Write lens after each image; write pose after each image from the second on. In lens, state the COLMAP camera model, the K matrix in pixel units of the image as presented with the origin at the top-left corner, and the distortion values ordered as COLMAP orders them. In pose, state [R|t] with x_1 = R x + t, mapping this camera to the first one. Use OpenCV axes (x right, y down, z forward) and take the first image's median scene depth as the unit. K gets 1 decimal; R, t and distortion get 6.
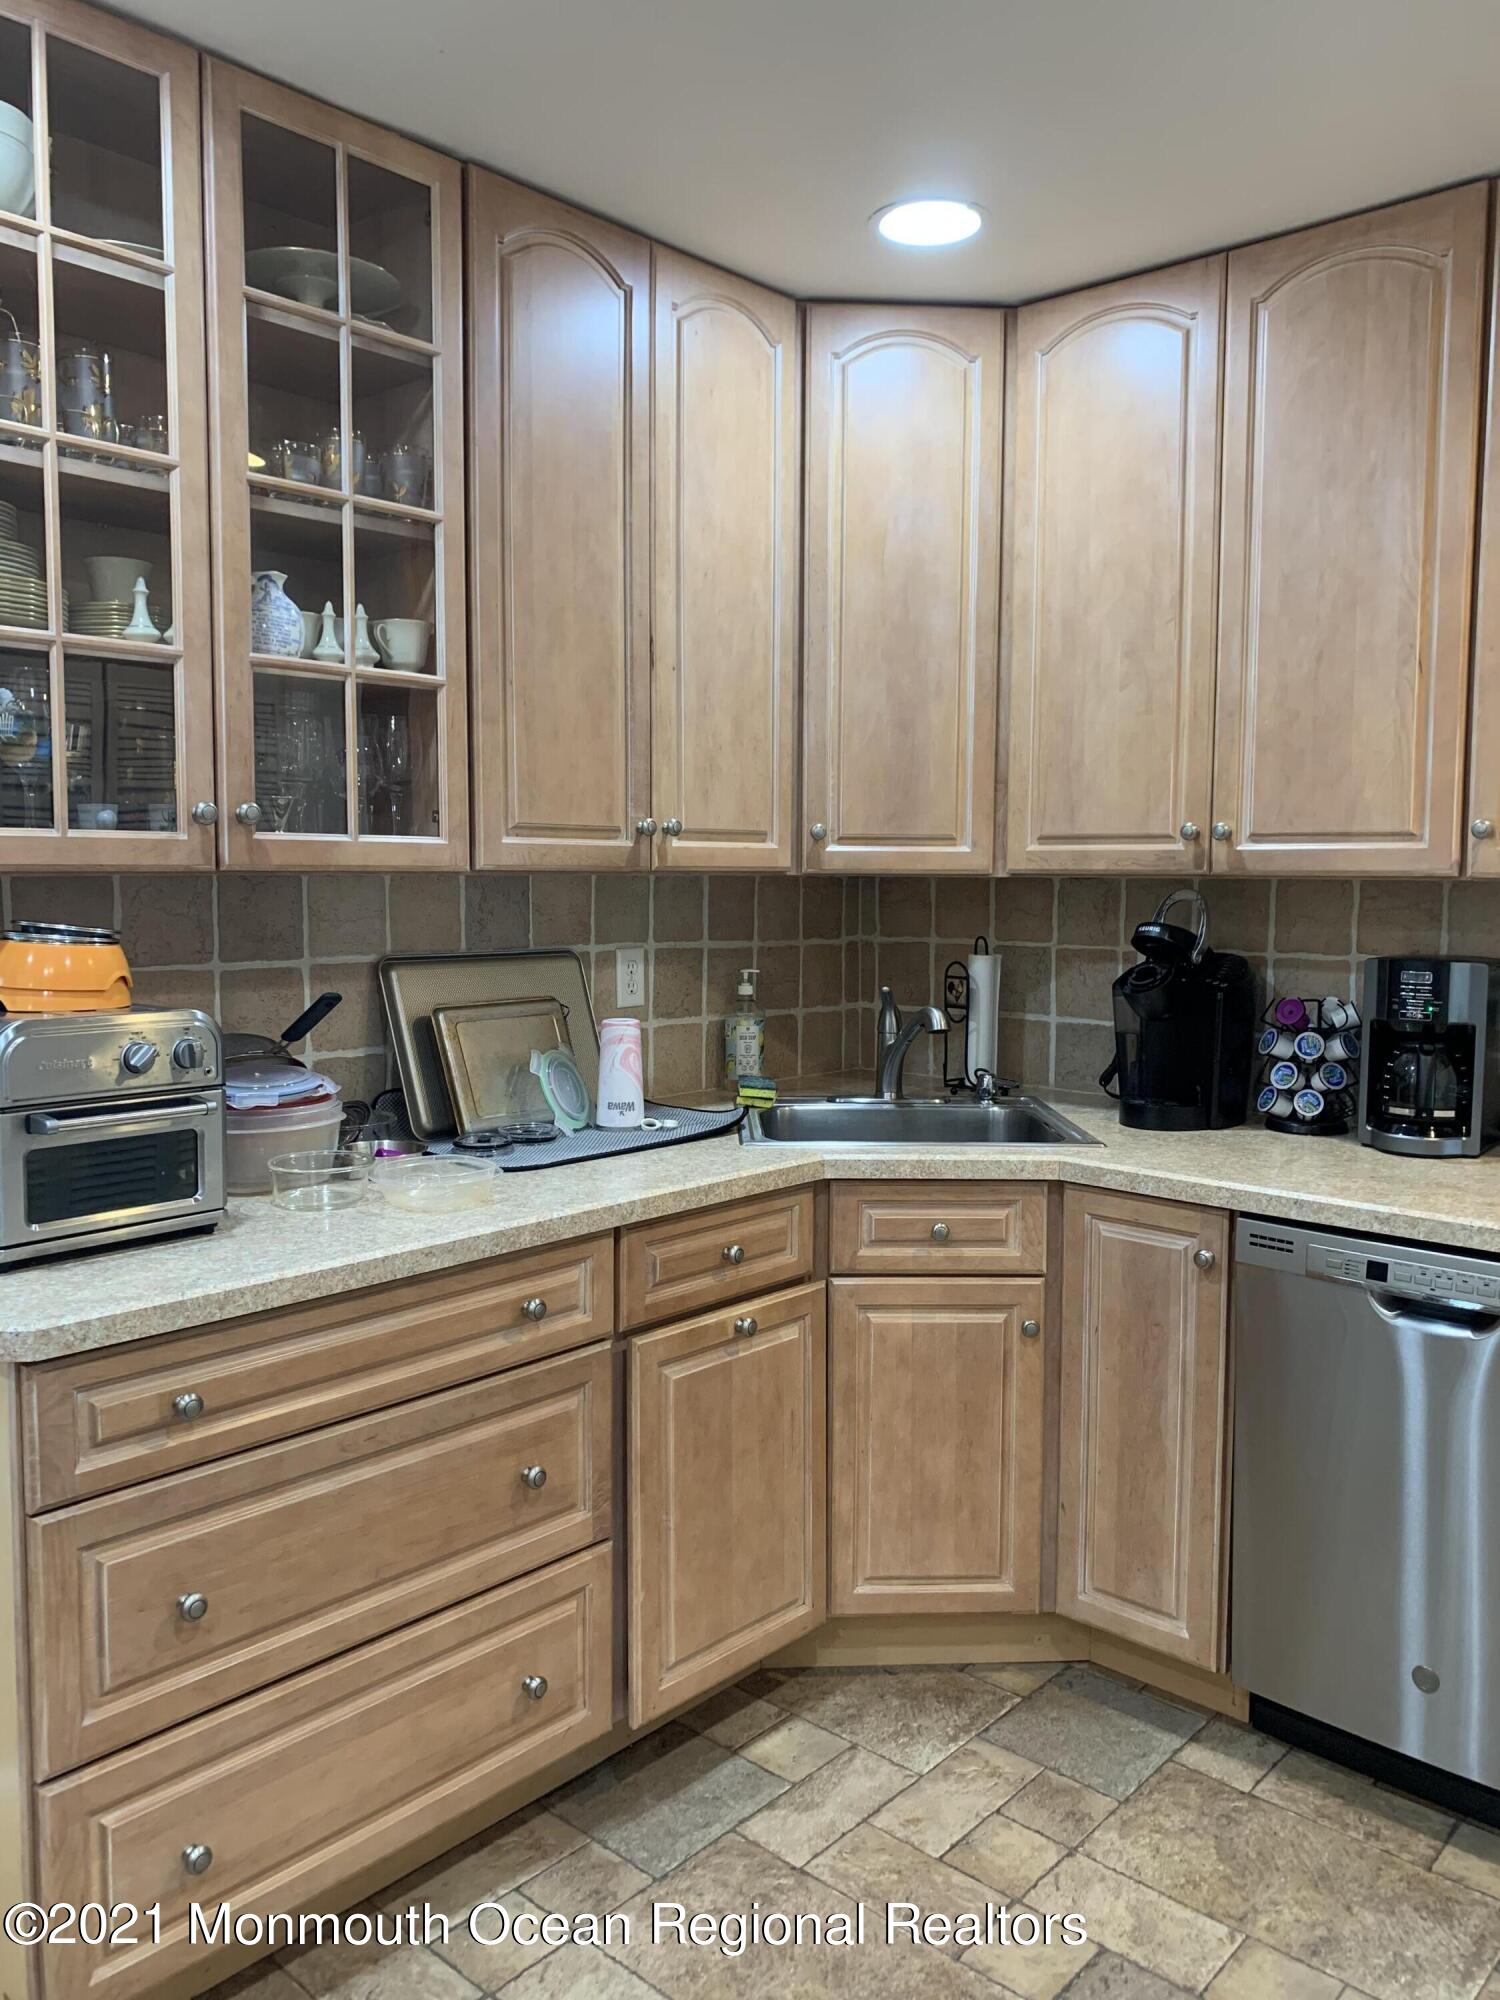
lens RADIAL K [[1521.6, 0, 748.6], [0, 1521.6, 980.1], [0, 0, 1]] dist [0.008030, -0.009985]
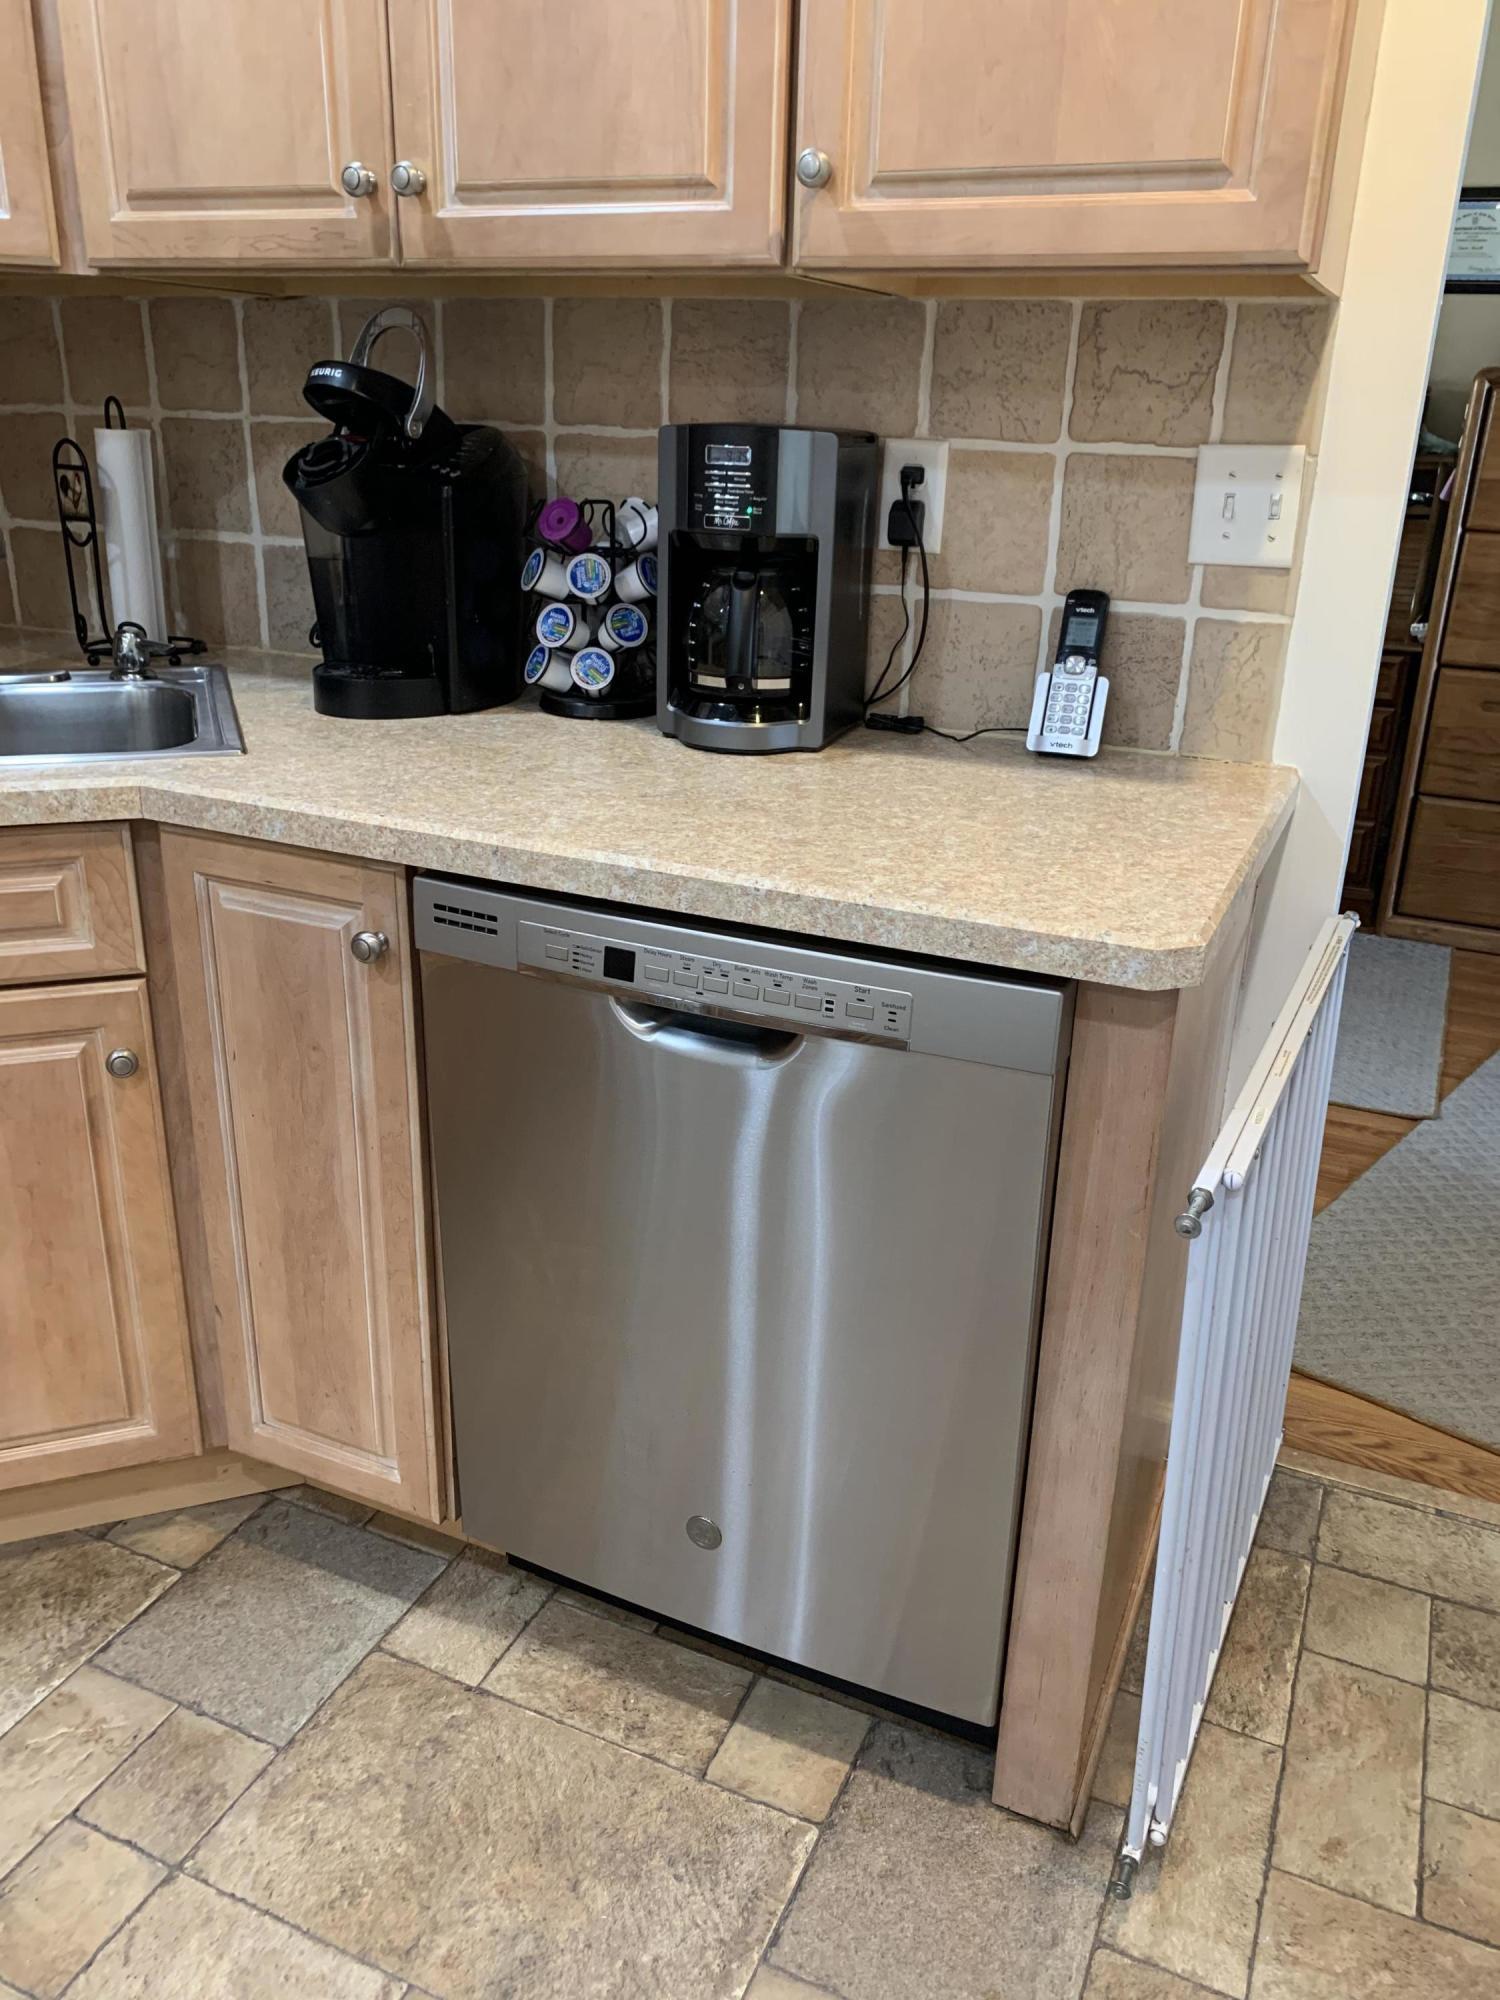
lens RADIAL K [[1521.6, 0, 748.6], [0, 1521.6, 980.1], [0, 0, 1]] dist [0.008030, -0.009985]
pose [[0.953094, -0.085898, 0.290229, 0.251010], [-0.001569, 0.957469, 0.288532, 0.022697], [-0.302670, -0.275454, 0.912423, 0.385610]]
